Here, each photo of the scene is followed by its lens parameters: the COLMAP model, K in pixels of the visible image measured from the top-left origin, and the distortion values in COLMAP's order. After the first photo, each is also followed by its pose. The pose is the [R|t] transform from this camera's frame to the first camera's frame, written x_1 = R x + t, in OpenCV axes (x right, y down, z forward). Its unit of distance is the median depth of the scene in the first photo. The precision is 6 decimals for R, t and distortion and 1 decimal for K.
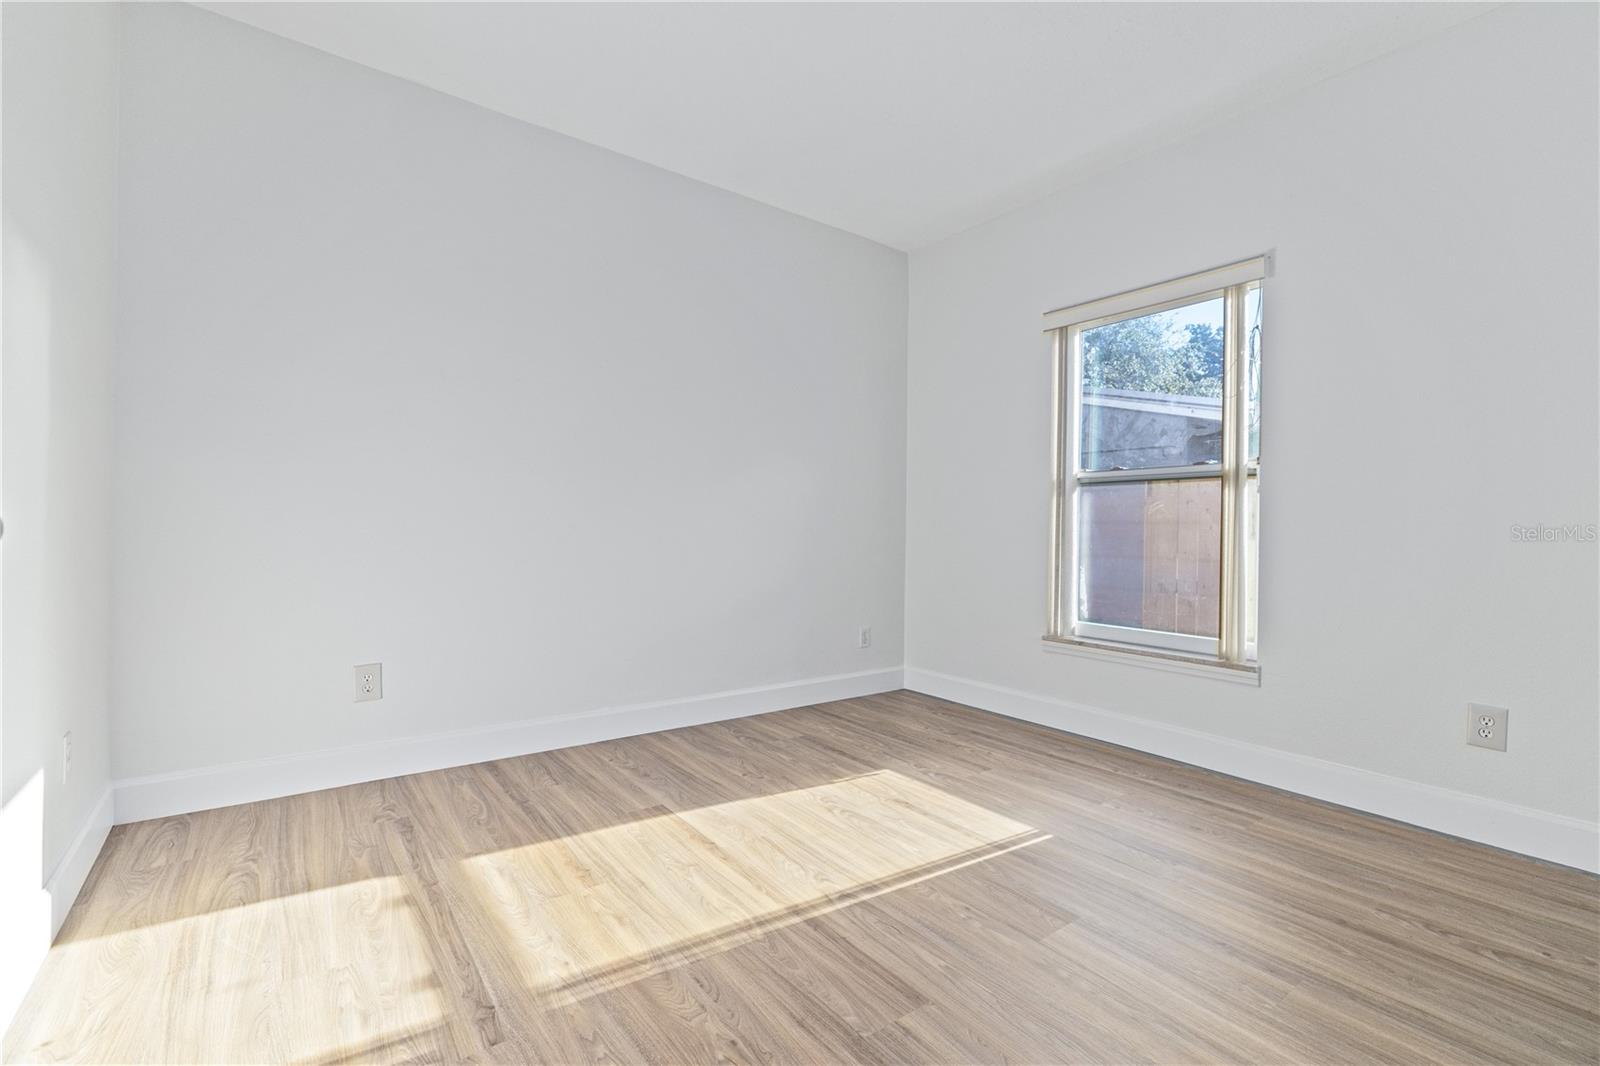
lens RADIAL K [[745.9, 0, 800.0], [0, 745.9, 533.0], [0, 0, 1]] dist [0.000805, 0.000216]
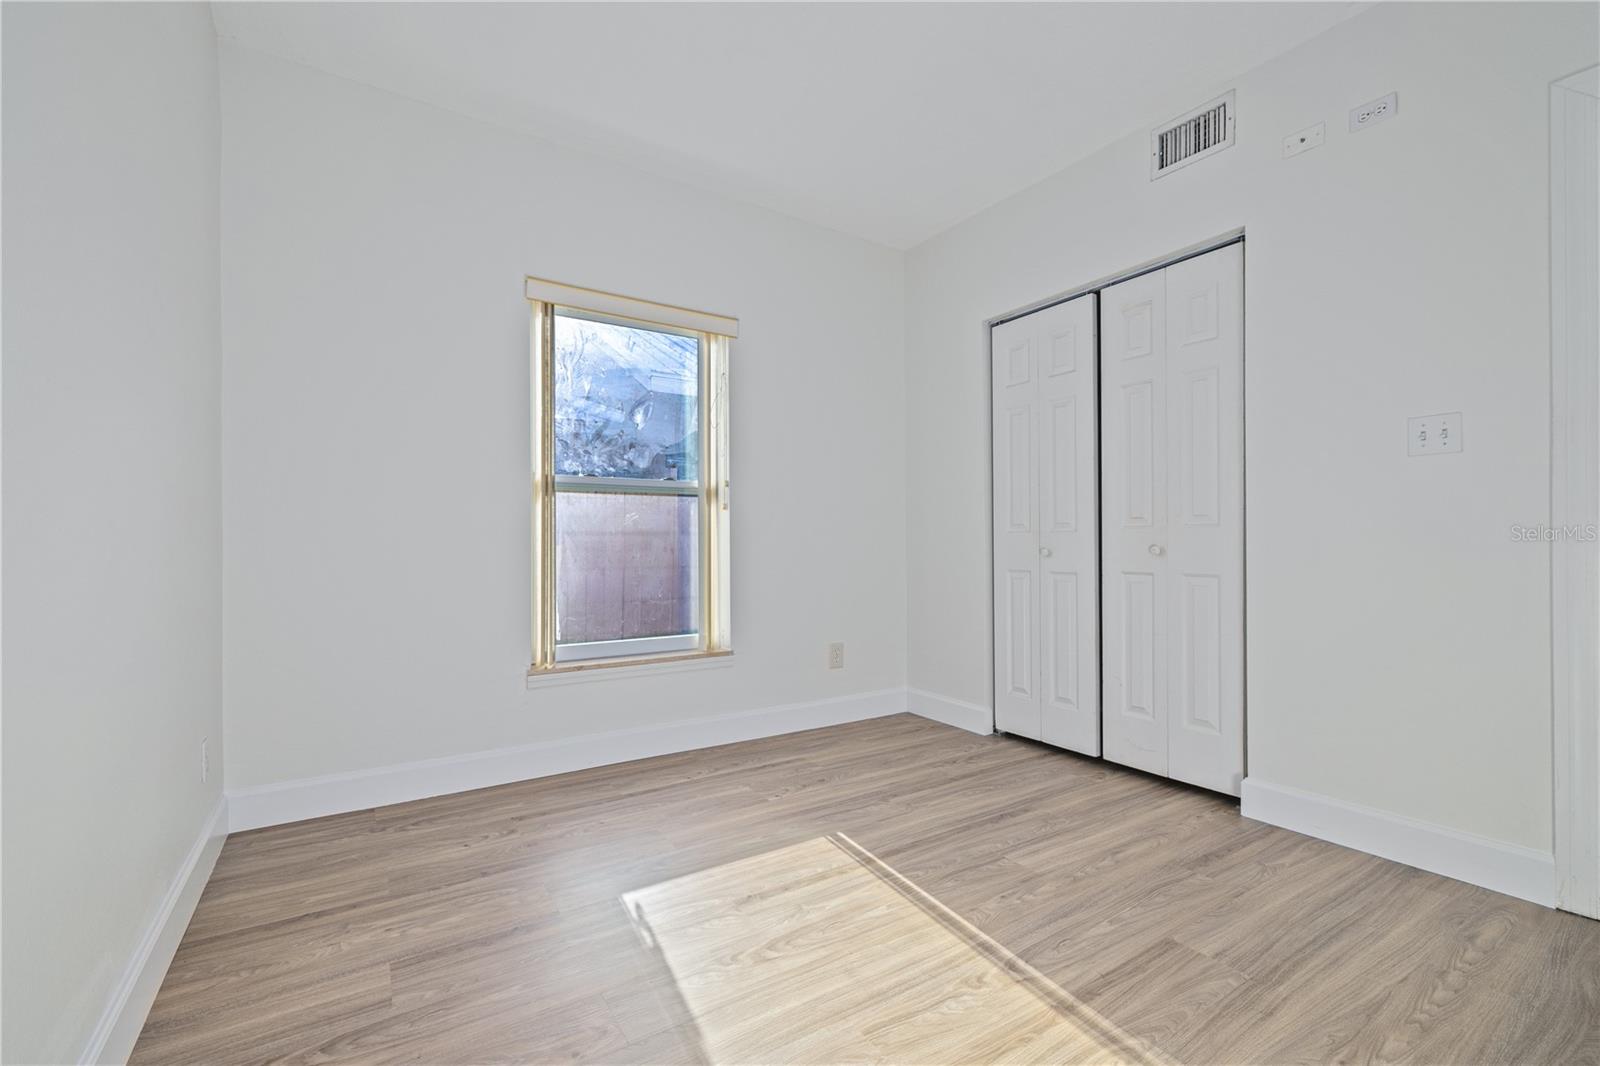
lens RADIAL K [[679.9, 0, 796.7], [0, 679.9, 540.7], [0, 0, 1]] dist [-0.000238, -0.000229]
pose [[0.043821, -0.009239, 0.998997, -0.592315], [0.009662, 0.999914, 0.008824, -0.012636], [-0.998993, 0.009266, 0.043907, 0.981558]]
